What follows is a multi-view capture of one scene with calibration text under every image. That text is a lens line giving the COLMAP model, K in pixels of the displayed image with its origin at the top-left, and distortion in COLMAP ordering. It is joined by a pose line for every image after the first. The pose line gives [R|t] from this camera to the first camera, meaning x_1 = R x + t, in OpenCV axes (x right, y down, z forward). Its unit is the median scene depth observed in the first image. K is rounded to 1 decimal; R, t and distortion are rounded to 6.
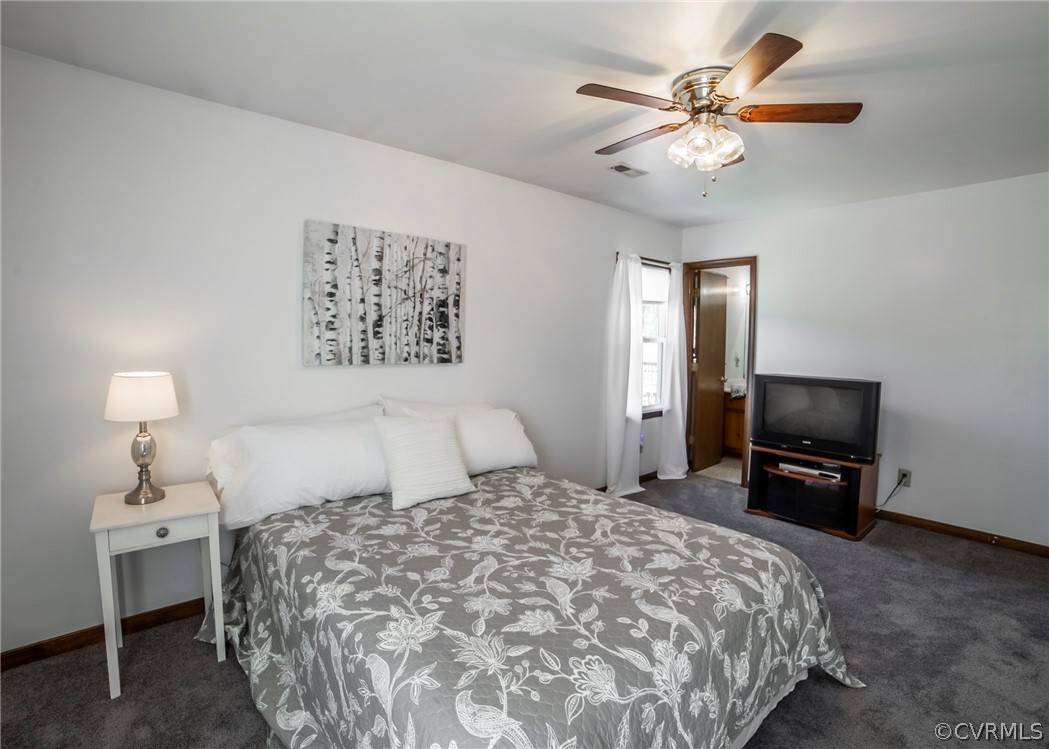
lens RADIAL K [[483.5, 0, 524.5], [0, 483.5, 374.5], [0, 0, 1]] dist [-0.096980, 0.031827]
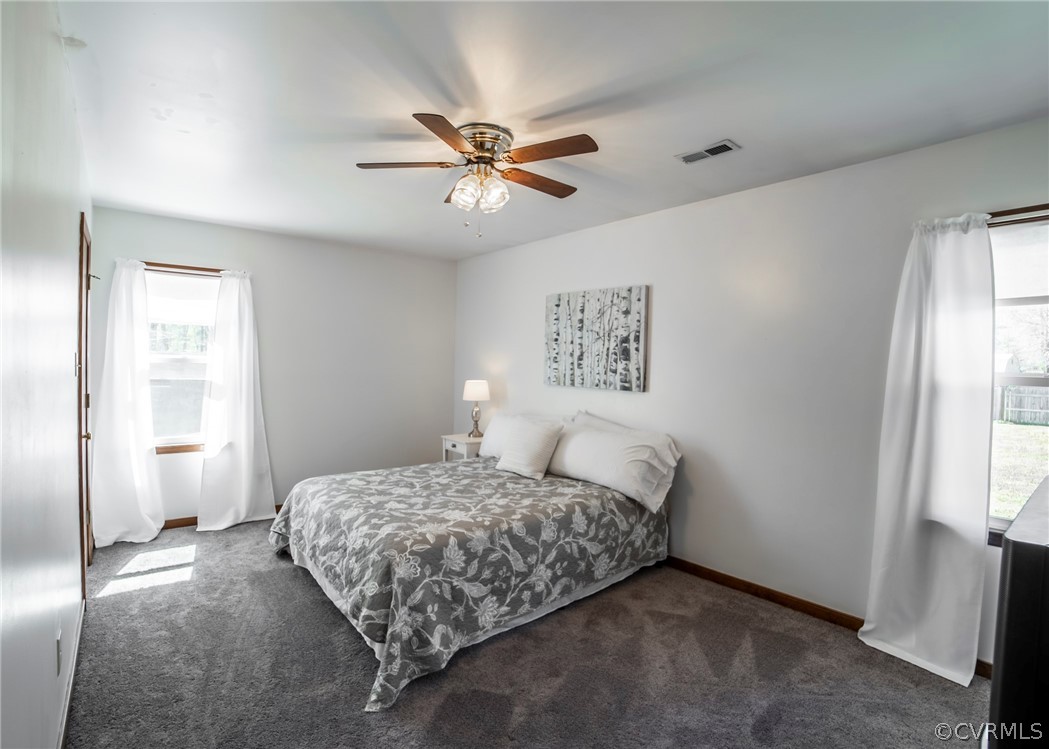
lens RADIAL K [[524.7, 0, 523.4], [0, 524.7, 386.0], [0, 0, 1]] dist [-0.001227, -0.000080]
pose [[-0.004147, 0.033611, -0.999426, 1.174714], [-0.097829, 0.994627, 0.033856, -0.057431], [0.995195, 0.097913, -0.000837, 0.805280]]
